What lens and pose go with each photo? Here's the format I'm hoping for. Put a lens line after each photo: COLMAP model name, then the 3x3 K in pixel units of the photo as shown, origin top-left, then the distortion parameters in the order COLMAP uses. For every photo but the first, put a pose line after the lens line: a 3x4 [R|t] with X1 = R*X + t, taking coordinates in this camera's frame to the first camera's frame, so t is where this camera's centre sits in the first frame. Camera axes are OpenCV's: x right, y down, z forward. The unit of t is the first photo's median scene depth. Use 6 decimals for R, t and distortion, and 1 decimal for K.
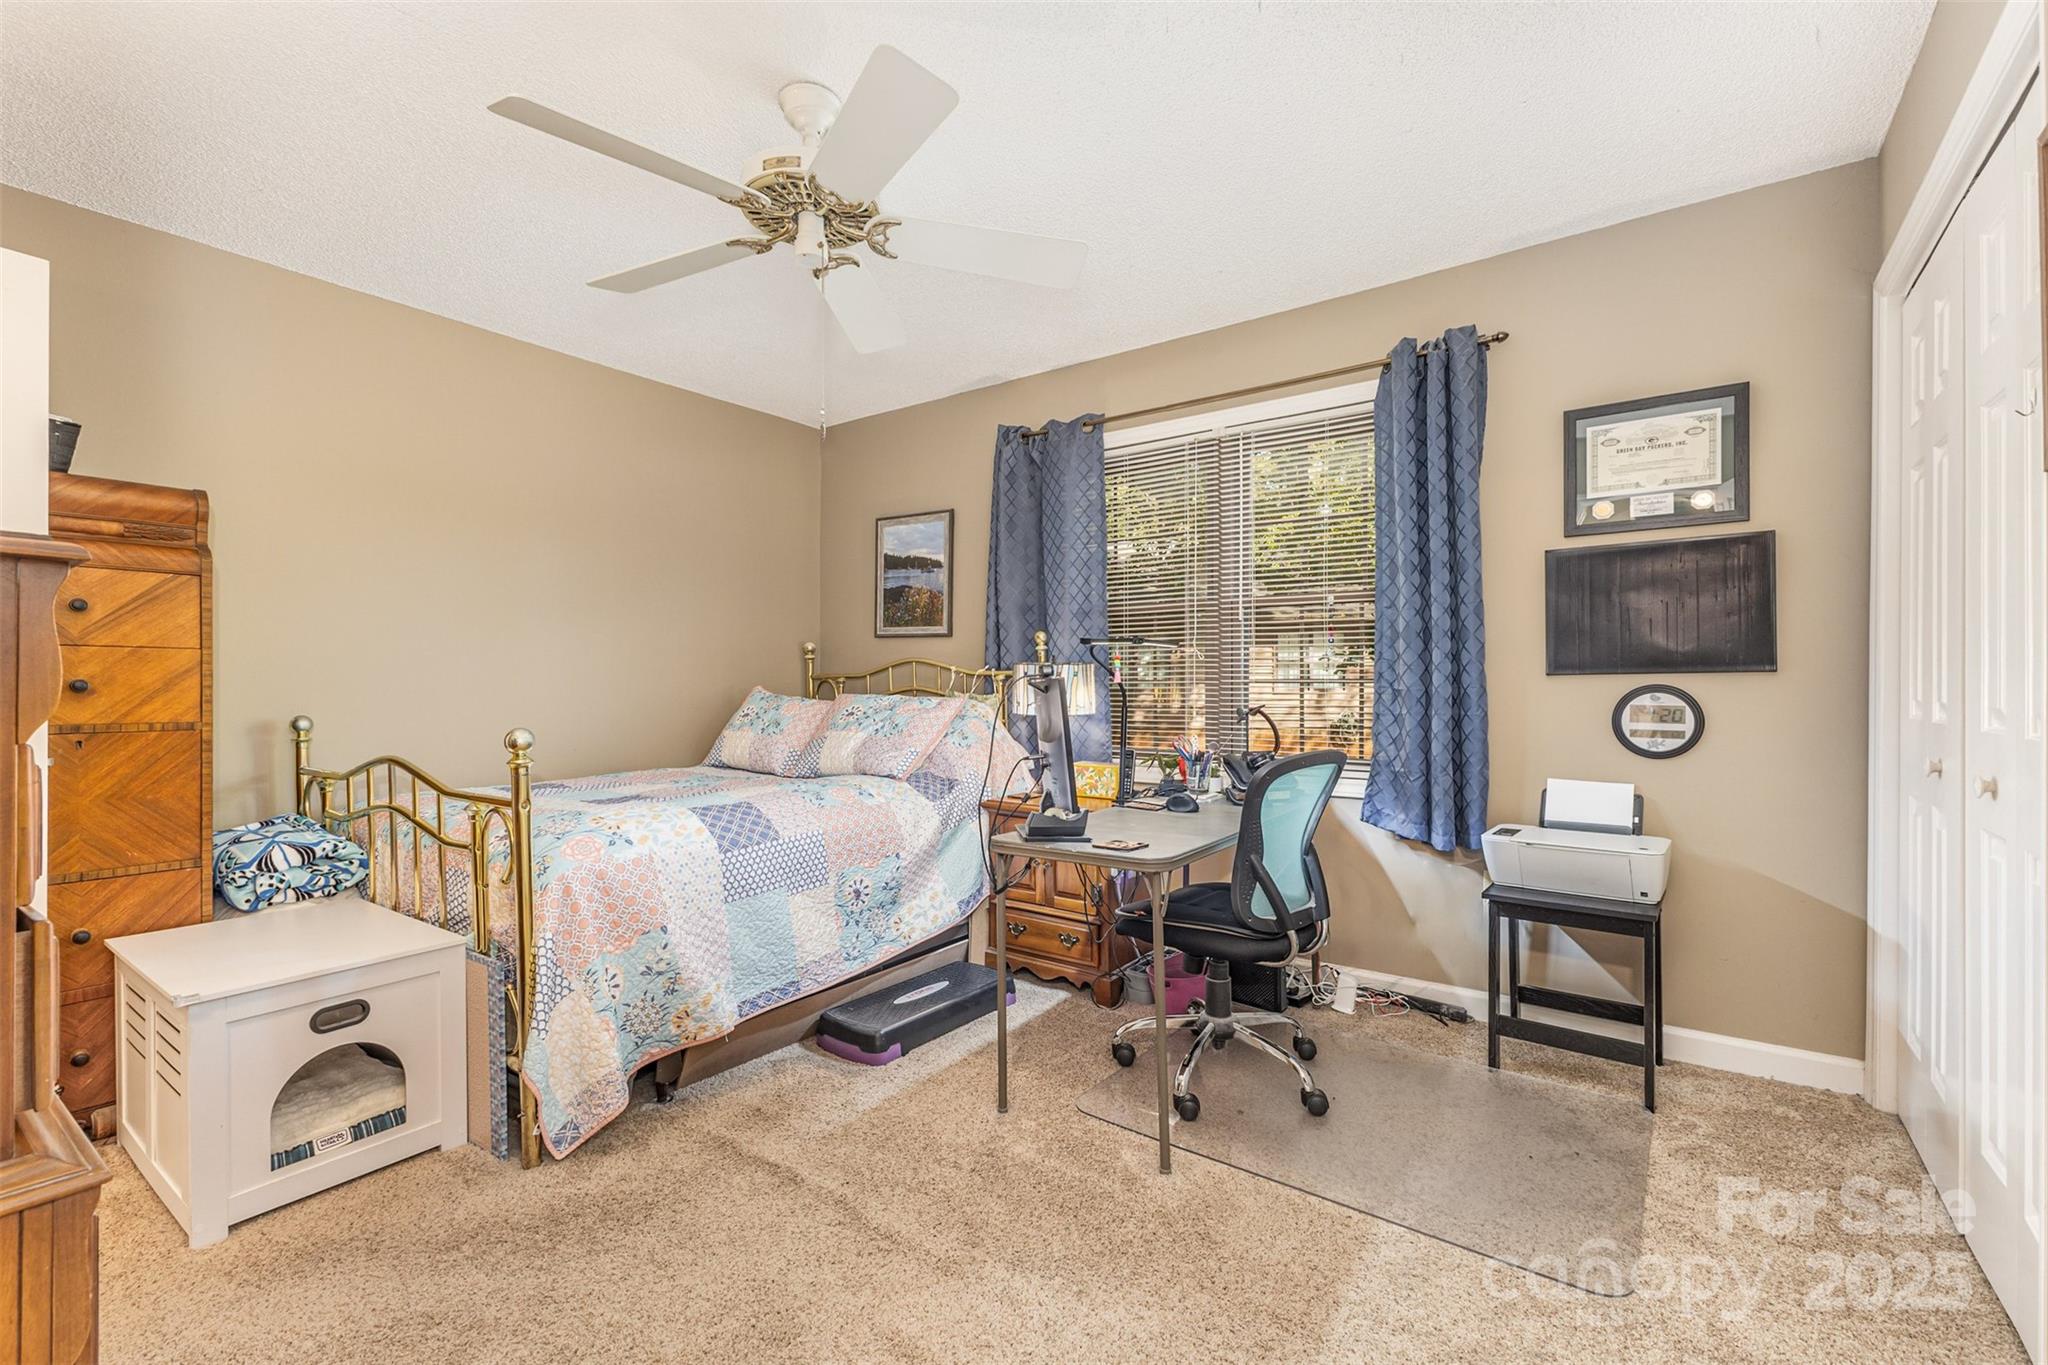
lens RADIAL K [[882.4, 0, 1018.7], [0, 882.4, 682.0], [0, 0, 1]] dist [0.000786, 0.000065]
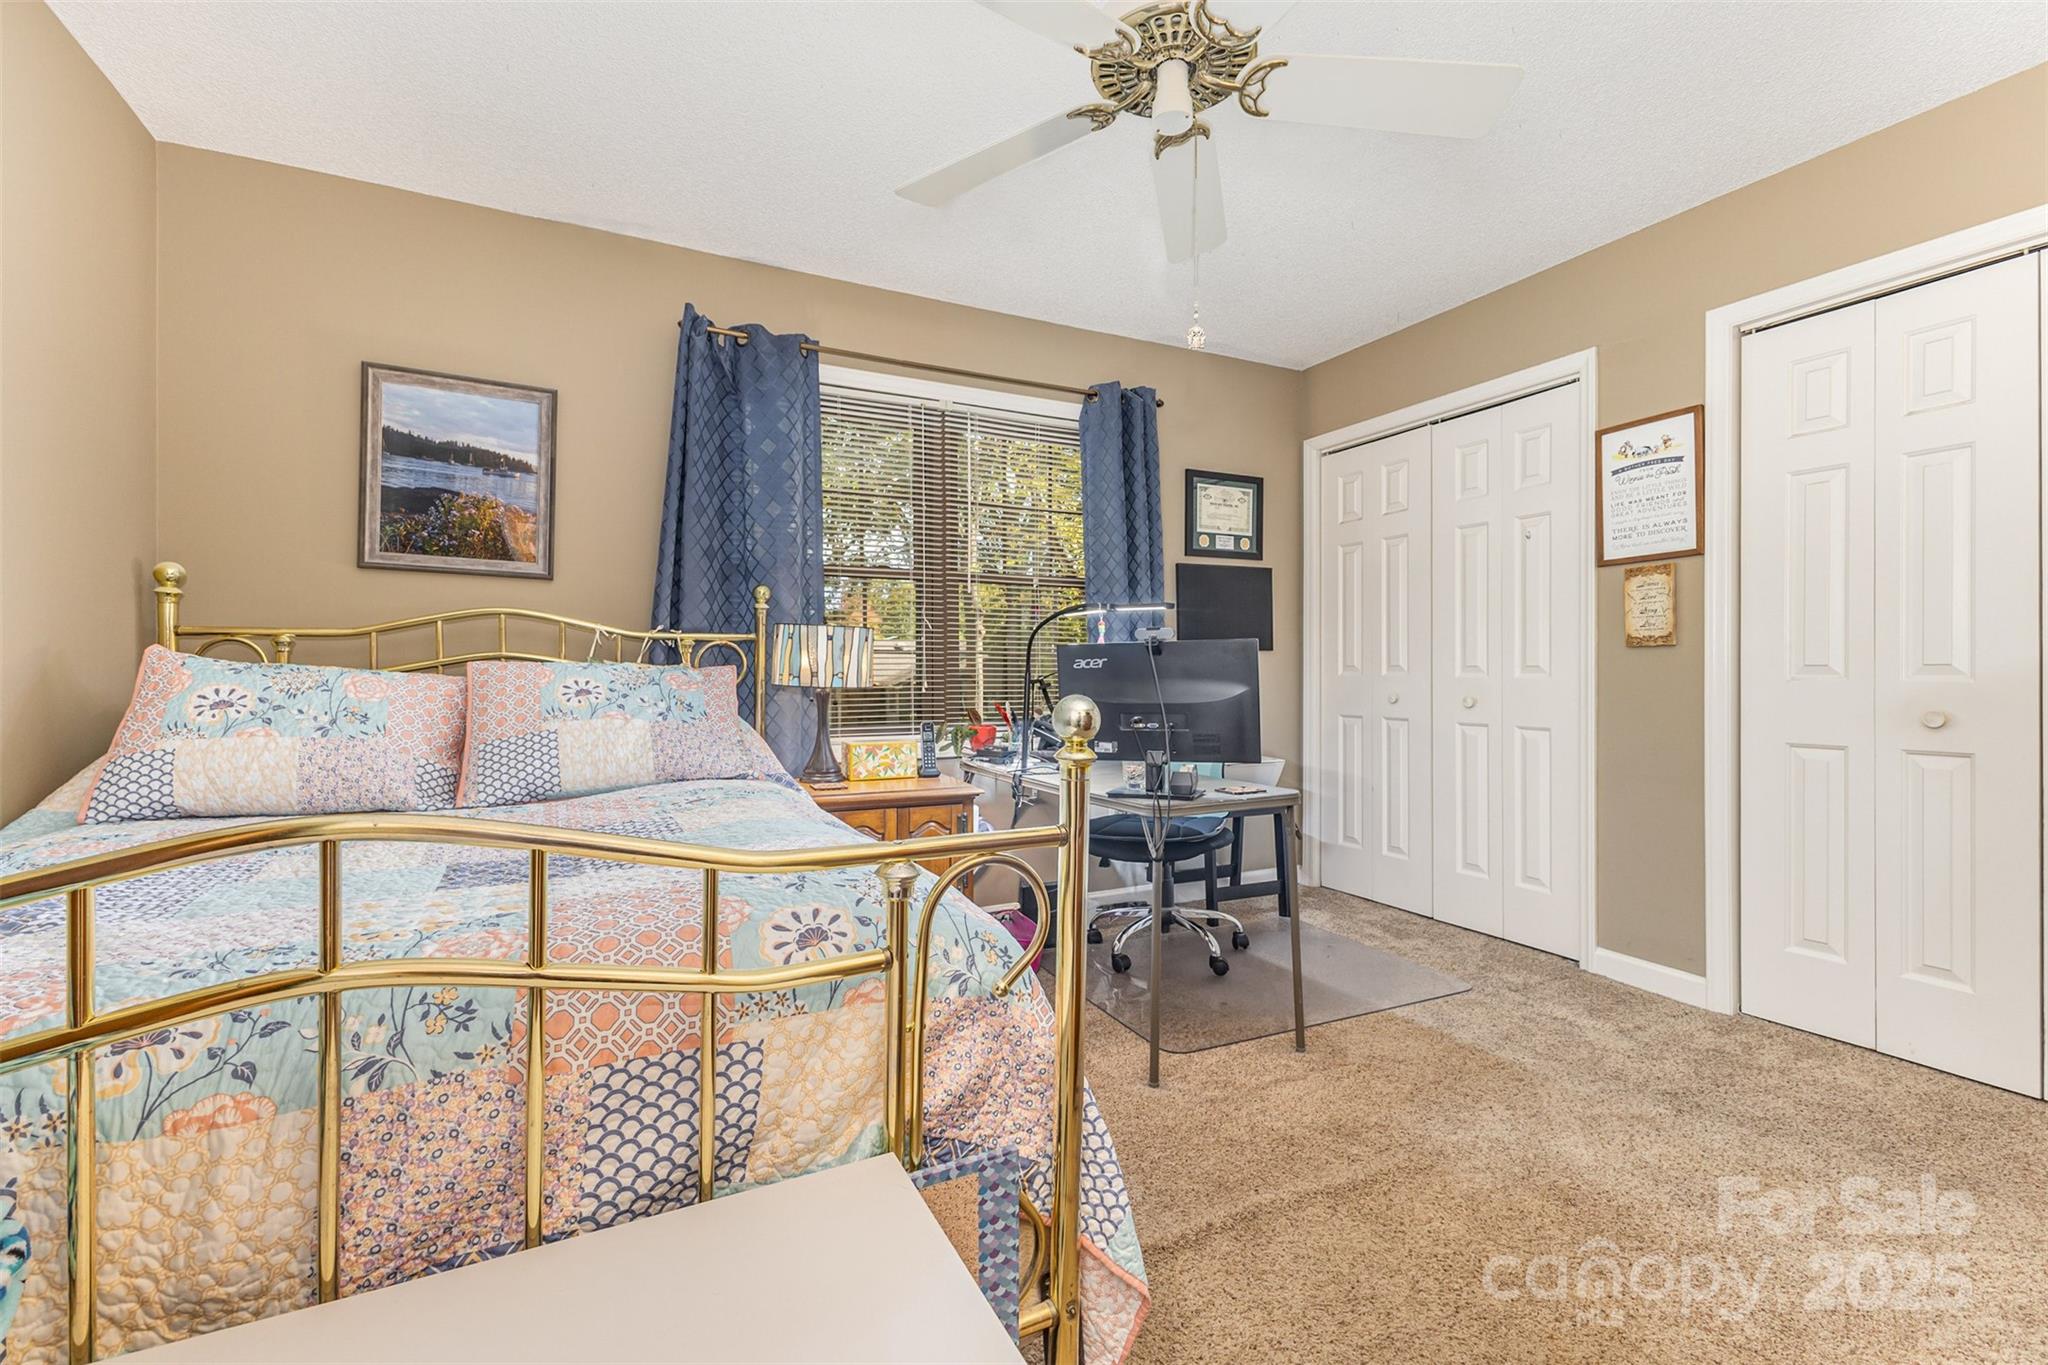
lens RADIAL K [[882.4, 0, 1018.8], [0, 882.4, 675.4], [0, 0, 1]] dist [0.000786, 0.000065]
pose [[0.459986, 0.005492, 0.887909, -0.572136], [0.001740, 0.999973, -0.007086, 0.029745], [-0.887924, 0.004804, 0.459964, 0.423942]]
